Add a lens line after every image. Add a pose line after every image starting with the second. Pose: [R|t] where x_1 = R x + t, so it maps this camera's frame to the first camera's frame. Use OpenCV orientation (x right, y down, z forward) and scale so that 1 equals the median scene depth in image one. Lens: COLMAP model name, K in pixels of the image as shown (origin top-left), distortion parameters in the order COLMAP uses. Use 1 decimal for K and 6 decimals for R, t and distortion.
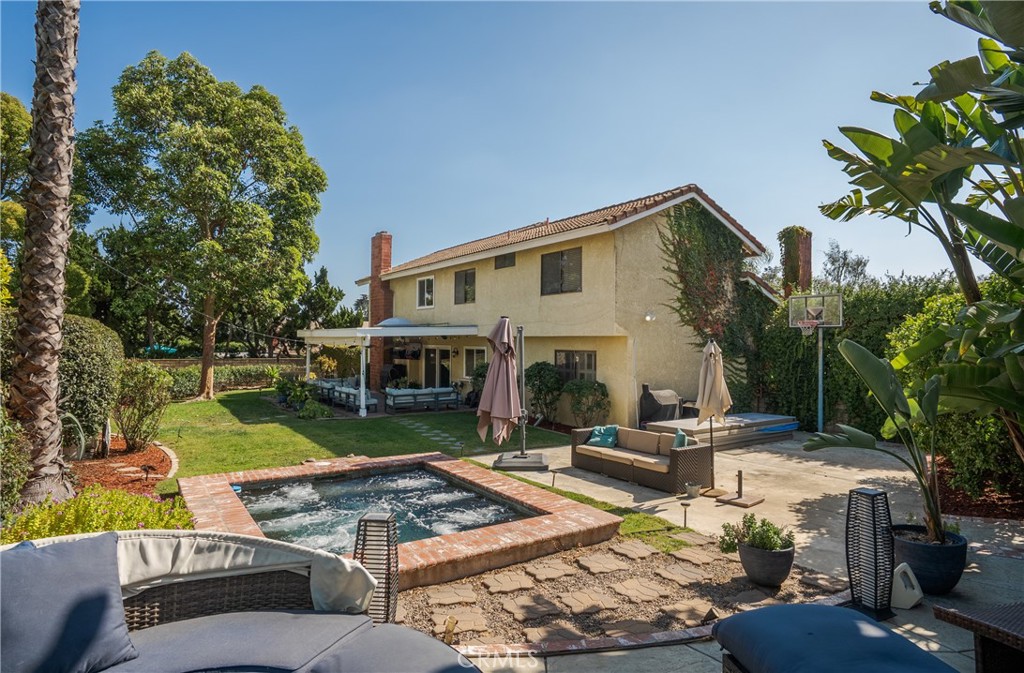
lens RADIAL K [[553.7, 0, 493.4], [0, 553.7, 332.0], [0, 0, 1]] dist [-0.023268, 0.015649]
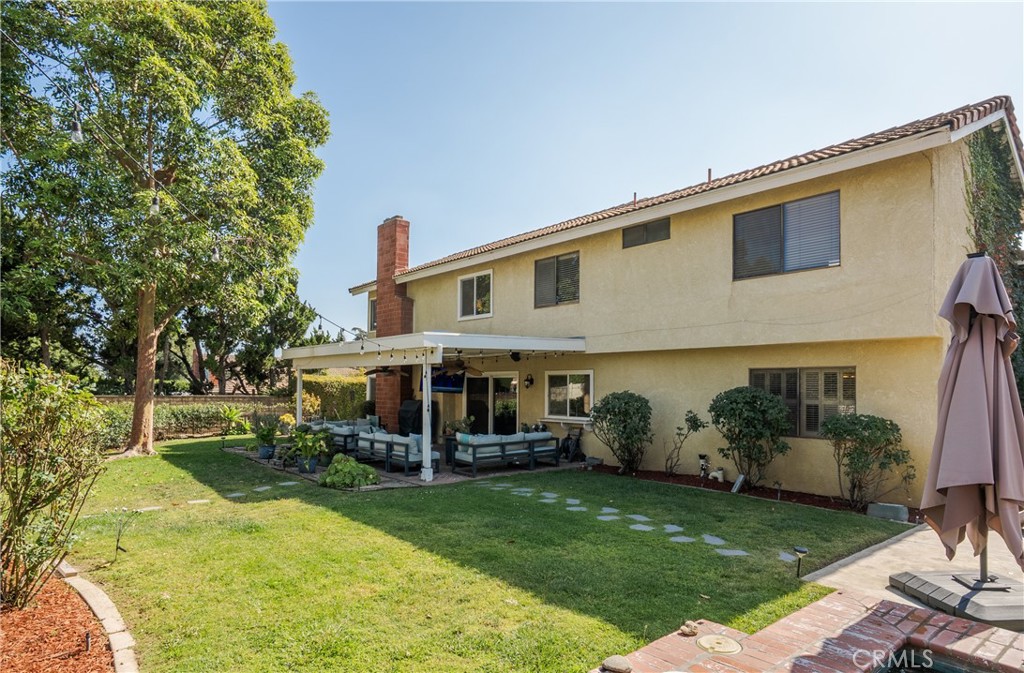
lens RADIAL K [[565.8, 0, 489.4], [0, 565.8, 373.9], [0, 0, 1]] dist [-0.020873, 0.007746]
pose [[0.993747, 0.002417, 0.111633, -0.235648], [-0.001791, 0.999982, -0.005708, 0.039487], [-0.111645, 0.005472, 0.993733, 0.376965]]
